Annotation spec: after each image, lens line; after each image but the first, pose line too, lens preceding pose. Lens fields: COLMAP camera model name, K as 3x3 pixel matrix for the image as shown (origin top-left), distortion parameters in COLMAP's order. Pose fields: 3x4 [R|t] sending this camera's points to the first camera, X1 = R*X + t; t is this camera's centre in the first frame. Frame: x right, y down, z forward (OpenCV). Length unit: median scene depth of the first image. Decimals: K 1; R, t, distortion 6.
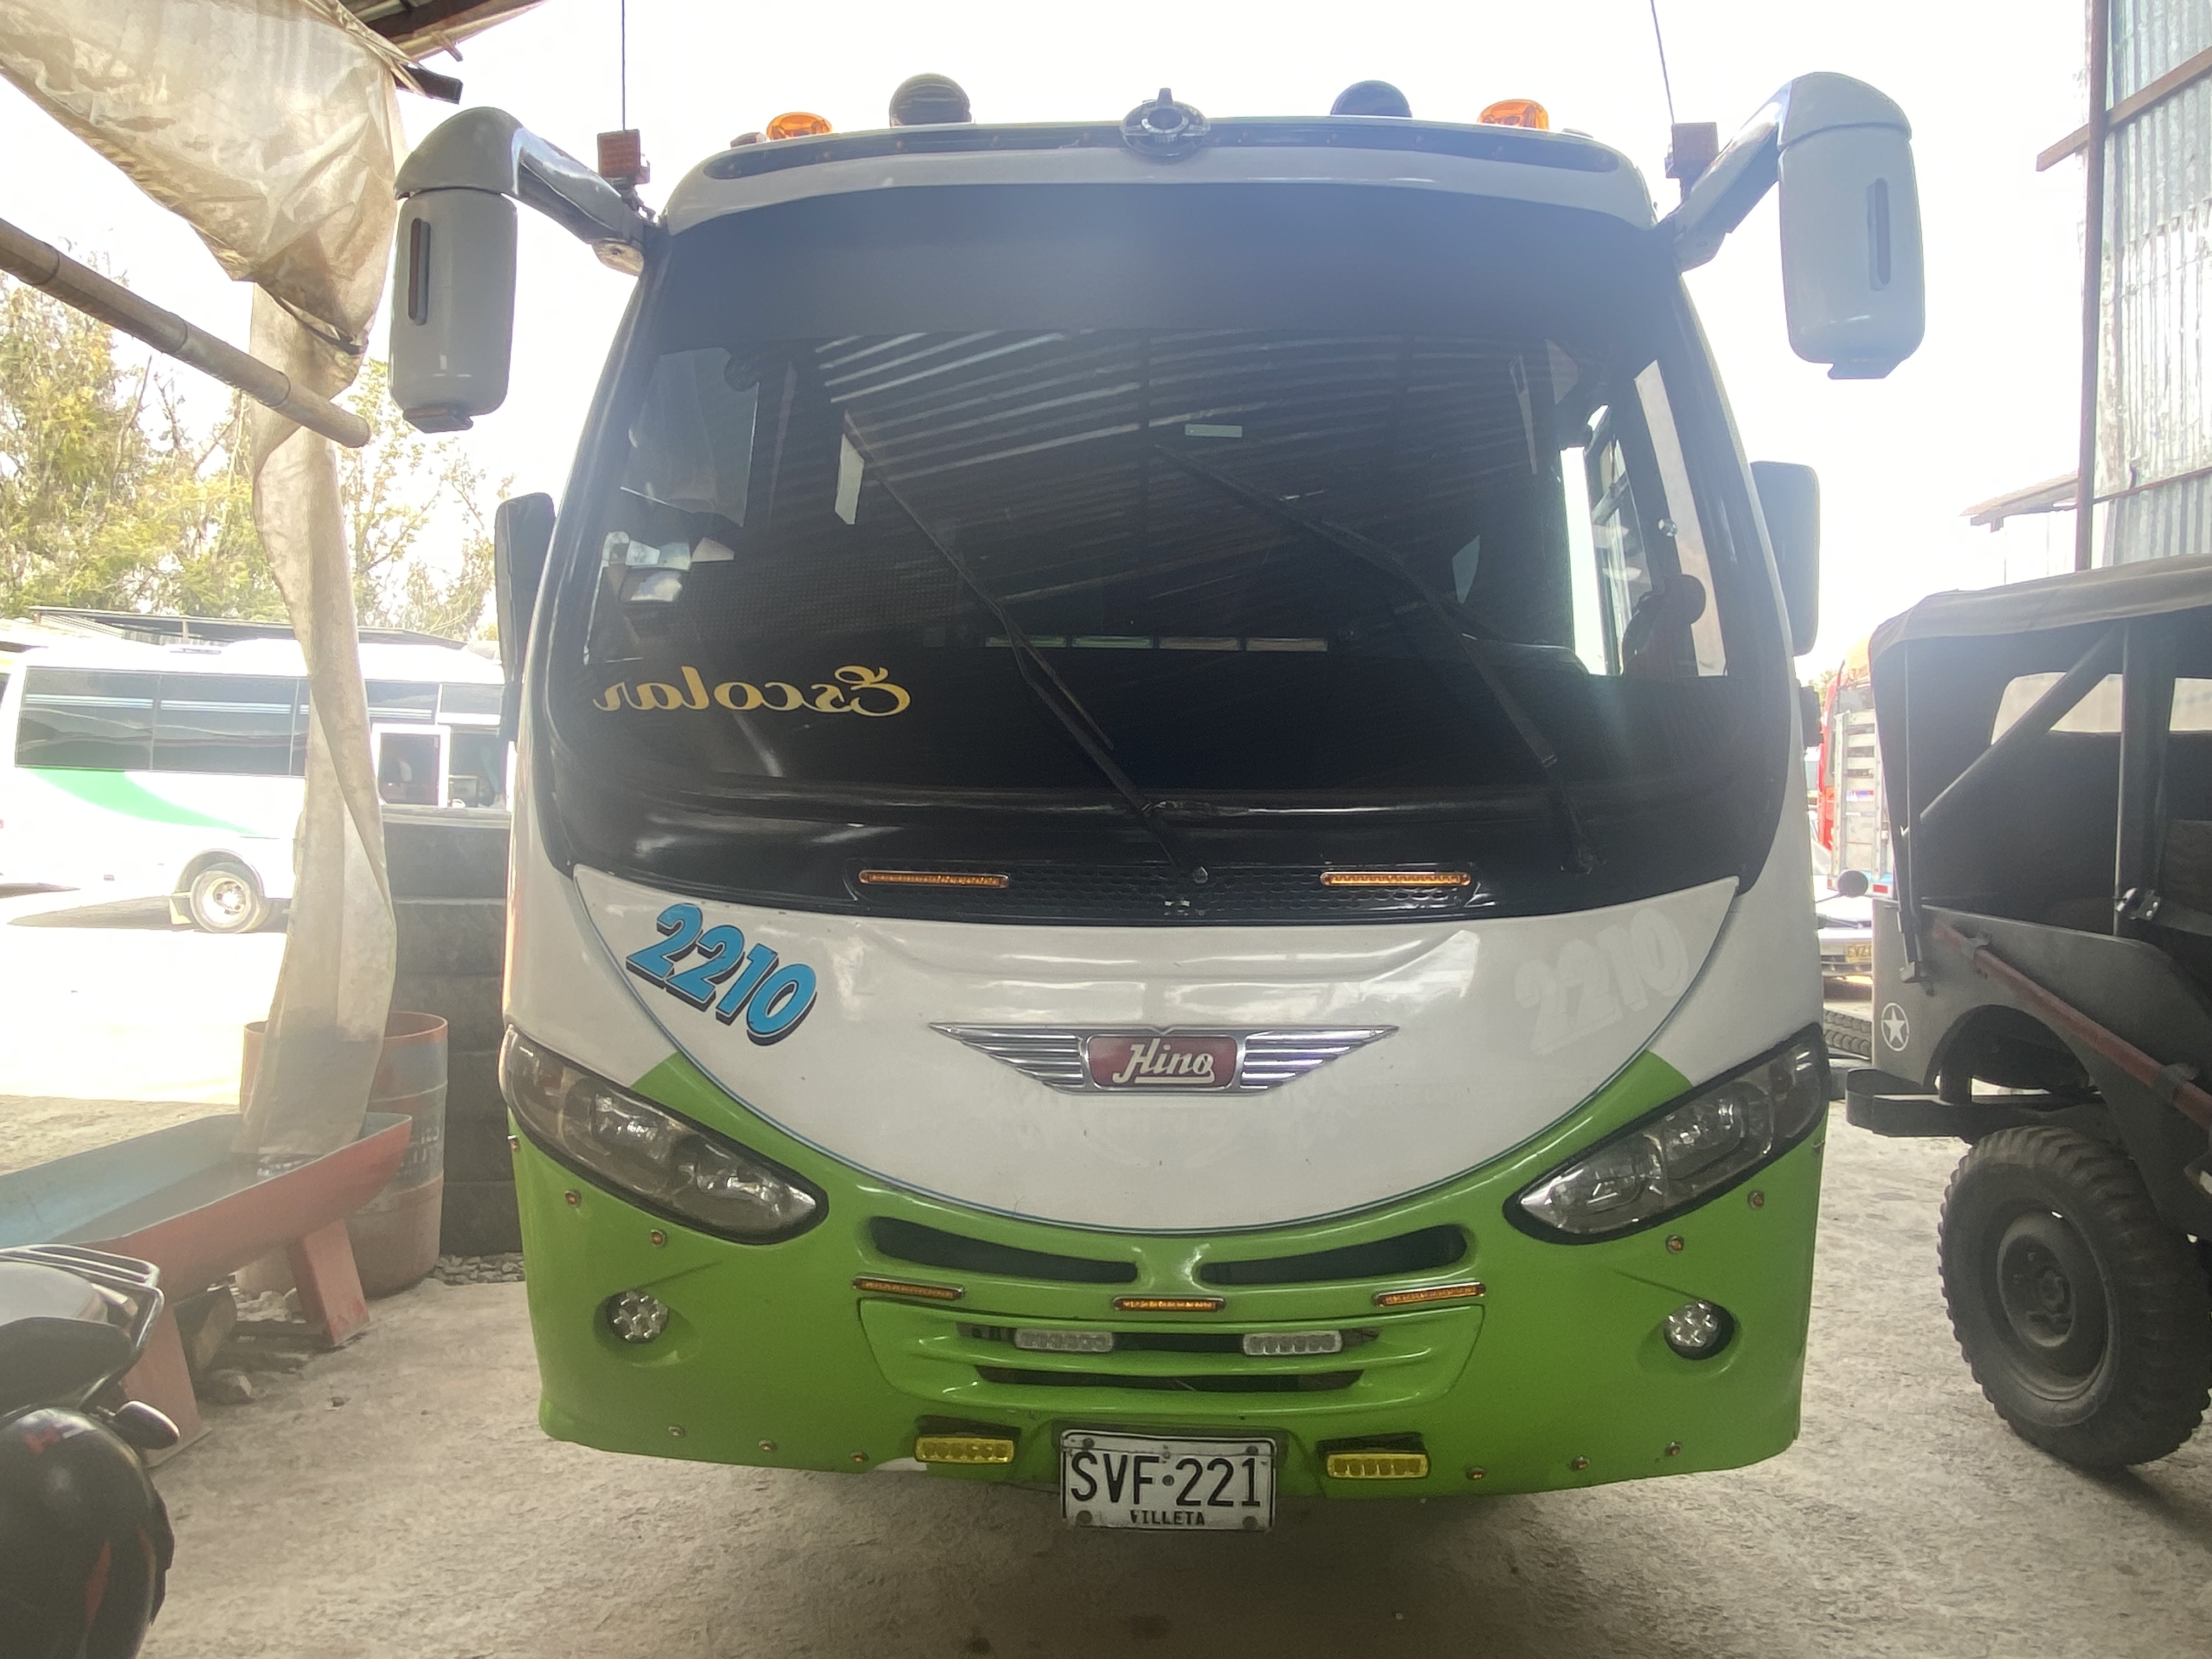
lens RADIAL K [[1731.3, 0, 1136.1], [0, 1731.3, 829.2], [0, 0, 1]] dist [0.002526, -0.025363]
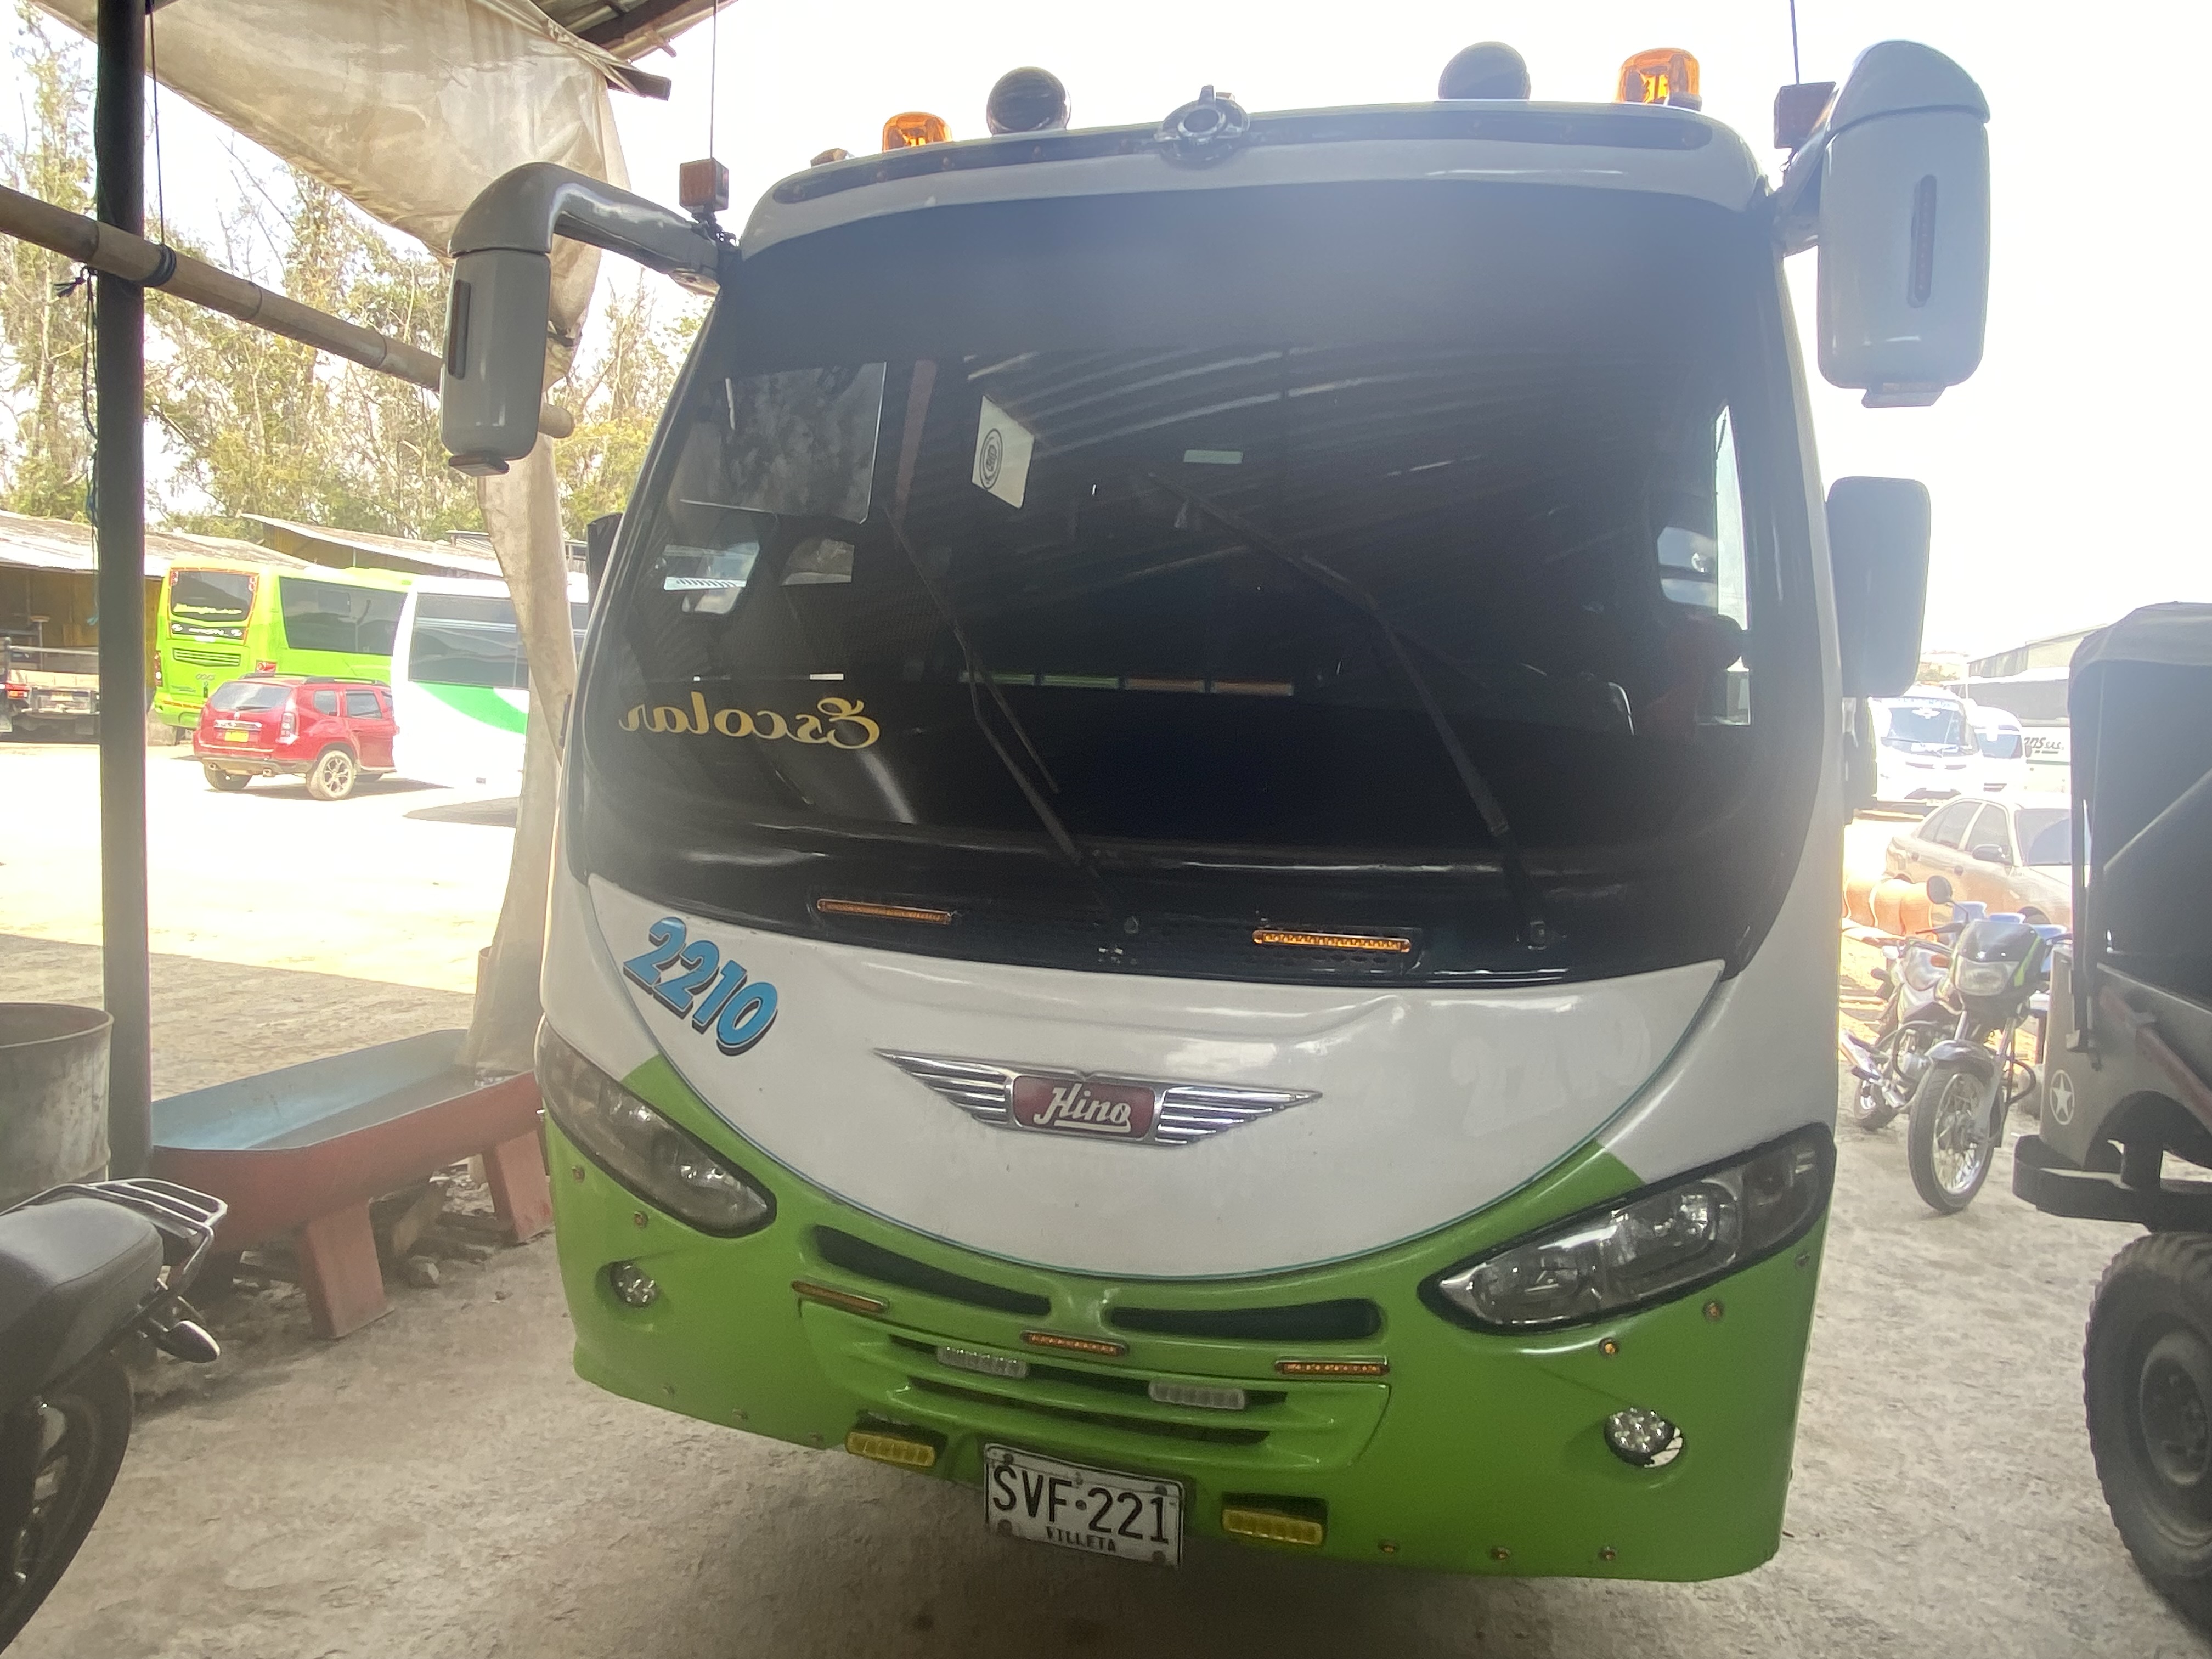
lens RADIAL K [[1731.3, 0, 1136.1], [0, 1731.3, 829.2], [0, 0, 1]] dist [0.002526, -0.025363]
pose [[0.961283, 0.055326, -0.269951, 0.298713], [-0.034973, 0.996210, 0.079634, -0.105625], [0.273334, -0.067110, 0.959575, 0.045010]]
